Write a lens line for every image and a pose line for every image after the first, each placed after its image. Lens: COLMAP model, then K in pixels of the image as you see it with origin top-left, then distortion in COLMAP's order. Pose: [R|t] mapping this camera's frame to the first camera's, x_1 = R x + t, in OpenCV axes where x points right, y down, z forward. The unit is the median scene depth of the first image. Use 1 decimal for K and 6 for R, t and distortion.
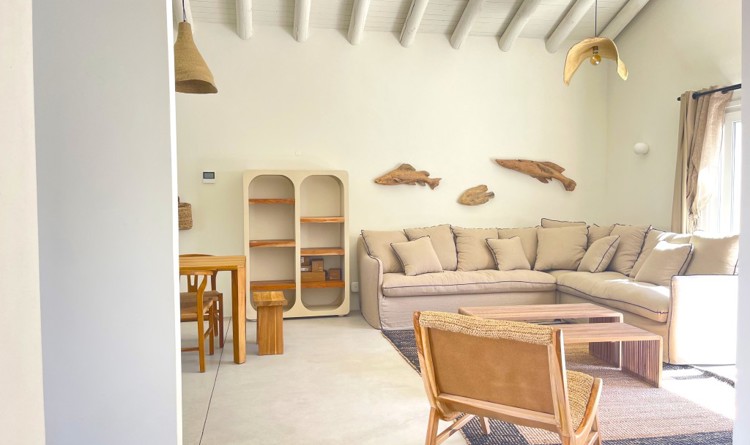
lens RADIAL K [[569.5, 0, 372.0], [0, 569.5, 225.4], [0, 0, 1]] dist [0.031171, -0.012620]
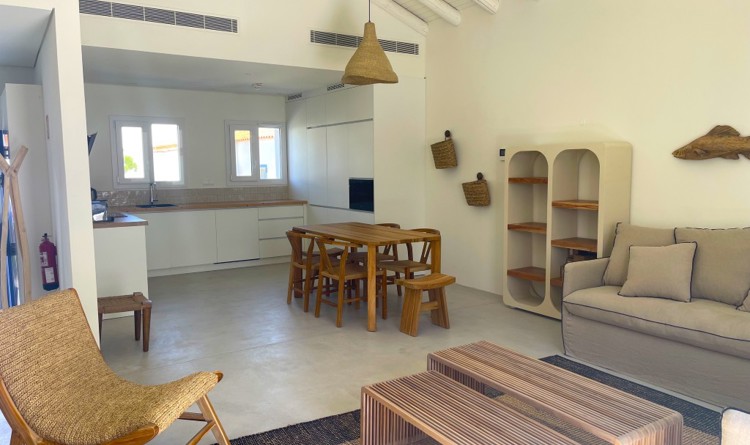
lens RADIAL K [[569.5, 0, 373.3], [0, 569.5, 223.9], [0, 0, 1]] dist [0.031171, -0.012620]
pose [[0.387444, 0.093328, -0.917157, 0.506036], [-0.038793, 0.995632, 0.084926, -0.038044], [0.921077, 0.002675, 0.389372, 0.392446]]
